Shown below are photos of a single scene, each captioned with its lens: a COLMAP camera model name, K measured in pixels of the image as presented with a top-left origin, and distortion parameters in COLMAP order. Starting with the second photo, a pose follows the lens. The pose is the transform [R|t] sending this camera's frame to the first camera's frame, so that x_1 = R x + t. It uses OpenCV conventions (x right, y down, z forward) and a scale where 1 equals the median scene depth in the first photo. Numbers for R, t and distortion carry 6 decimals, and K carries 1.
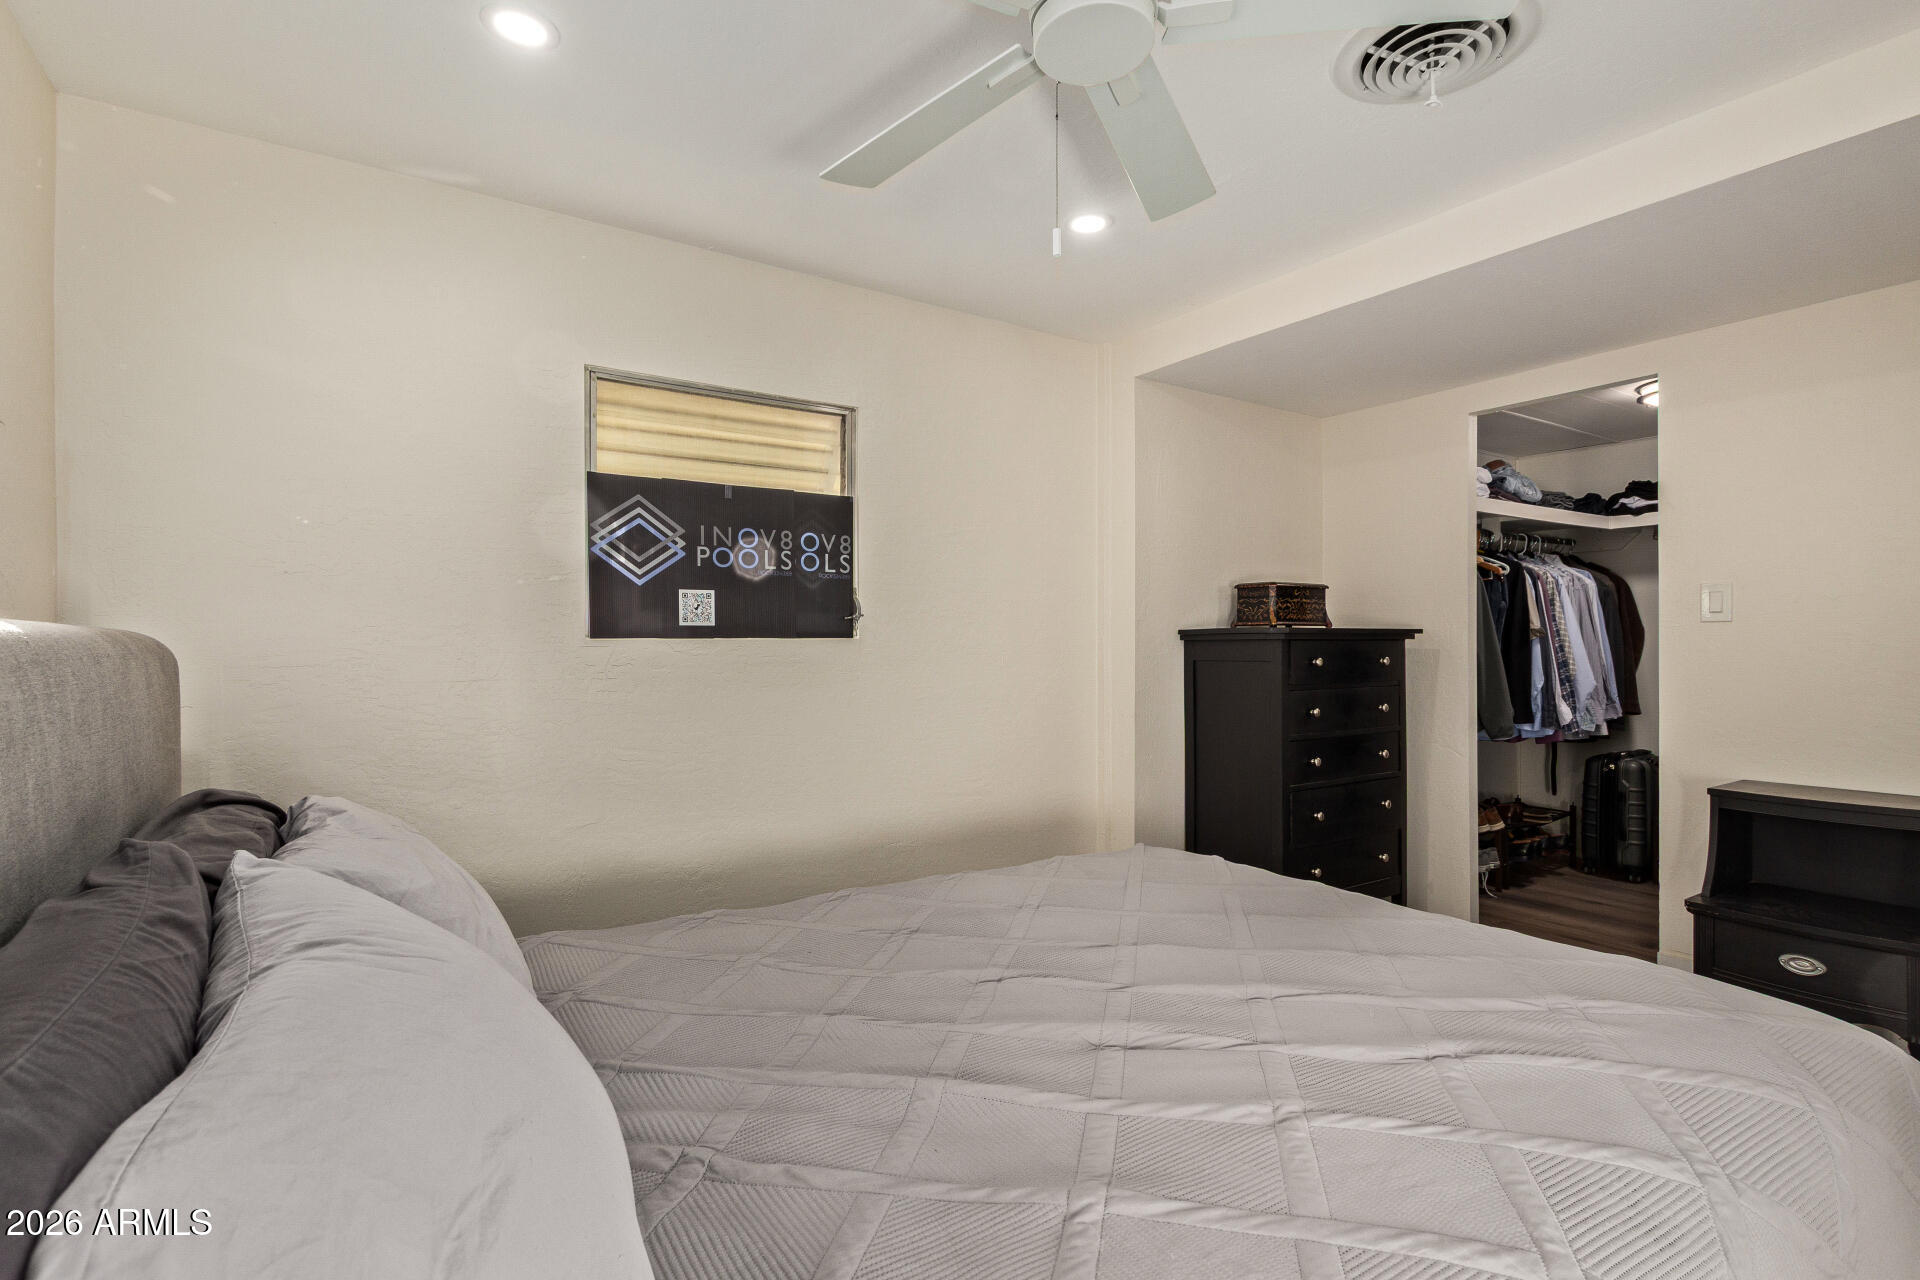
lens RADIAL K [[887.3, 0, 958.6], [0, 887.3, 615.8], [0, 0, 1]] dist [-0.002073, -0.001287]
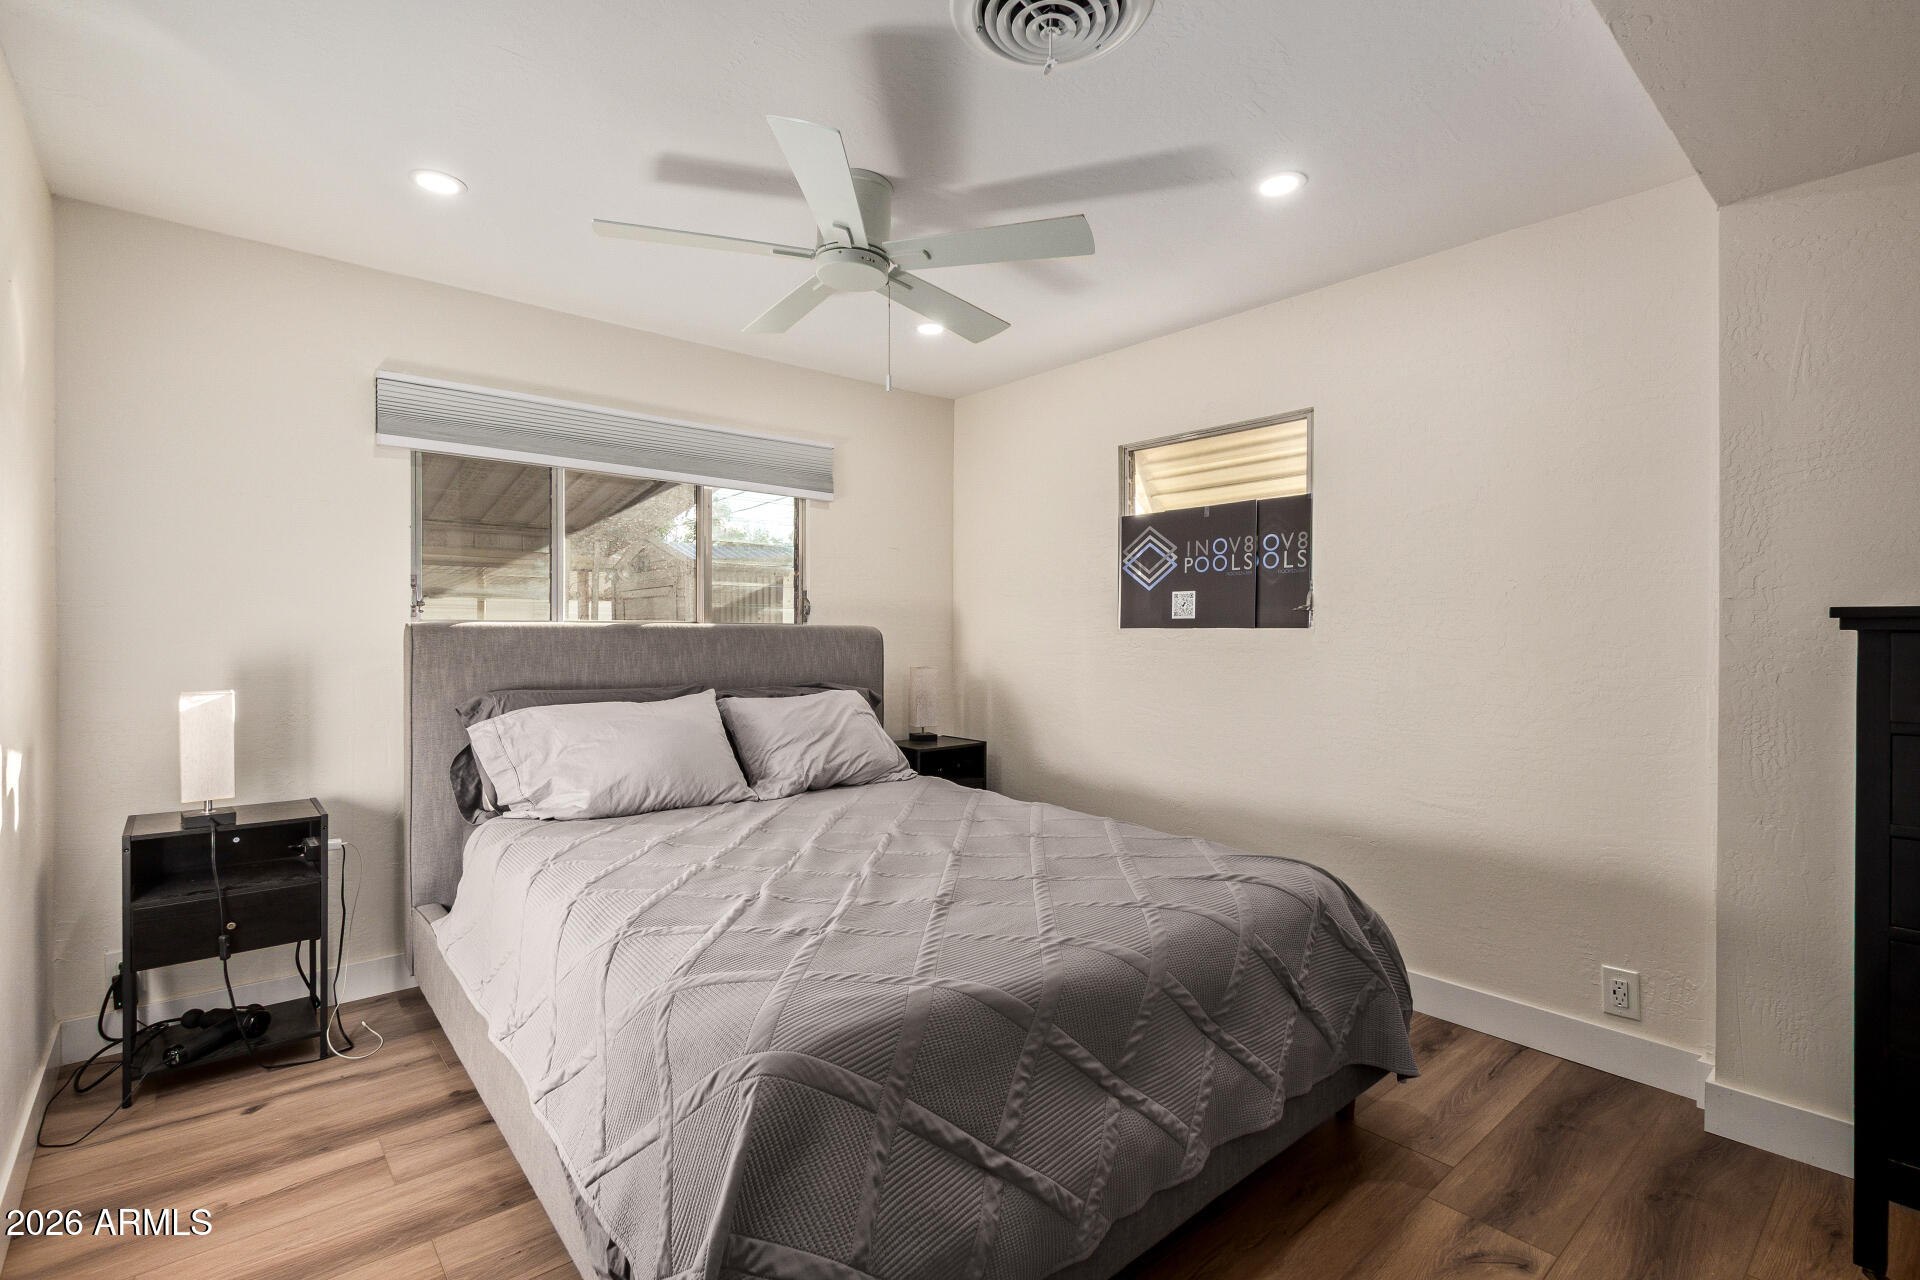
lens RADIAL K [[879.1, 0, 960.0], [0, 879.1, 640.0], [0, 0, 1]] dist [0.000263, -0.000438]
pose [[0.135795, 0.004350, -0.990727, 0.941963], [0.013295, 0.999892, 0.006212, 0.029993], [0.990648, -0.014015, 0.135722, 0.490135]]
